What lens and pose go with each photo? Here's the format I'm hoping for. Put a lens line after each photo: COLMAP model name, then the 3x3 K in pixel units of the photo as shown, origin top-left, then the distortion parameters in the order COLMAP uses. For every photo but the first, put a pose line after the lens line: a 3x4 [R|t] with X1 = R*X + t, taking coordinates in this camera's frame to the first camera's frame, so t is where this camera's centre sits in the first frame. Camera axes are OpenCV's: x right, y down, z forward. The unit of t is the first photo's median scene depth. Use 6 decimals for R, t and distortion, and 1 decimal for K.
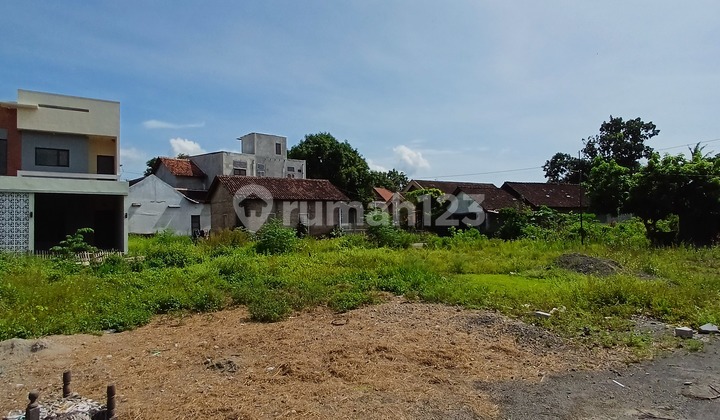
lens RADIAL K [[434.6, 0, 362.2], [0, 434.6, 220.6], [0, 0, 1]] dist [-0.025897, 0.006411]
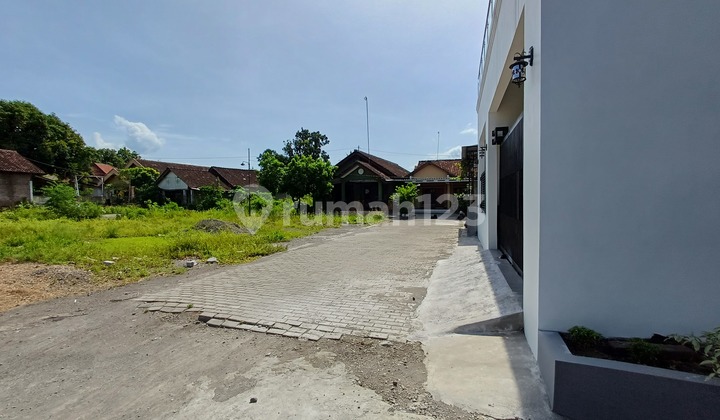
lens RADIAL K [[327.3, 0, 363.3], [0, 327.3, 213.6], [0, 0, 1]] dist [-0.000624, 0.002955]
pose [[0.784641, -0.014869, 0.619772, 0.080997], [-0.016123, 0.998885, 0.044377, 0.000810], [-0.619741, -0.044813, 0.783526, -0.060180]]
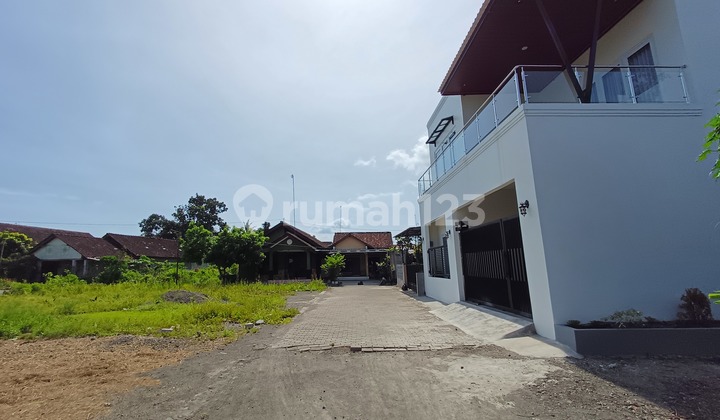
lens RADIAL K [[327.3, 0, 361.1], [0, 327.3, 223.7], [0, 0, 1]] dist [-0.000624, 0.002955]
pose [[0.535927, 0.117455, 0.836054, -0.041386], [-0.004110, 0.990627, -0.136536, 0.001198], [-0.844254, 0.069737, 0.531386, -0.036969]]
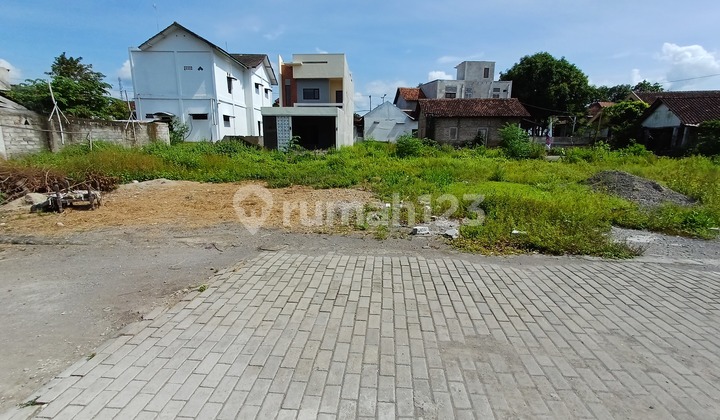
lens RADIAL K [[327.3, 0, 358.4], [0, 327.3, 206.5], [0, 0, 1]] dist [-0.000624, 0.002955]
pose [[0.775590, 0.148177, -0.613599, 0.188089], [-0.011799, 0.975291, 0.220607, 0.000167], [0.631126, -0.163861, 0.758175, 0.035150]]
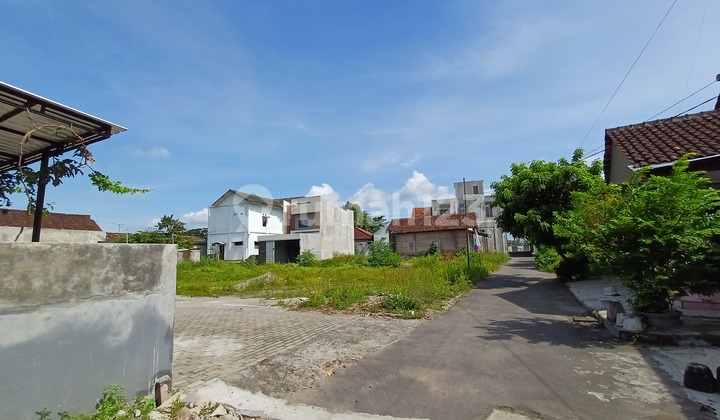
lens RADIAL K [[327.3, 0, 357.8], [0, 327.3, 225.5], [0, 0, 1]] dist [-0.000624, 0.002955]
pose [[0.477632, -0.073437, -0.875485, 0.675440], [0.037849, 0.997295, -0.063005, -0.005956], [0.877744, -0.003043, 0.479120, 0.246123]]
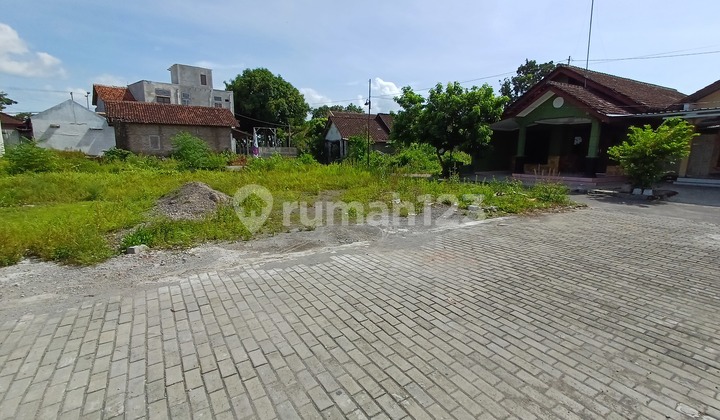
lens RADIAL K [[327.3, 0, 363.4], [0, 327.3, 208.6], [0, 0, 1]] dist [-0.000624, 0.002955]
pose [[0.999646, 0.025908, -0.006112, 0.319705], [-0.024320, 0.982252, 0.185981, -0.002885], [0.010822, -0.185766, 0.982534, 0.117678]]
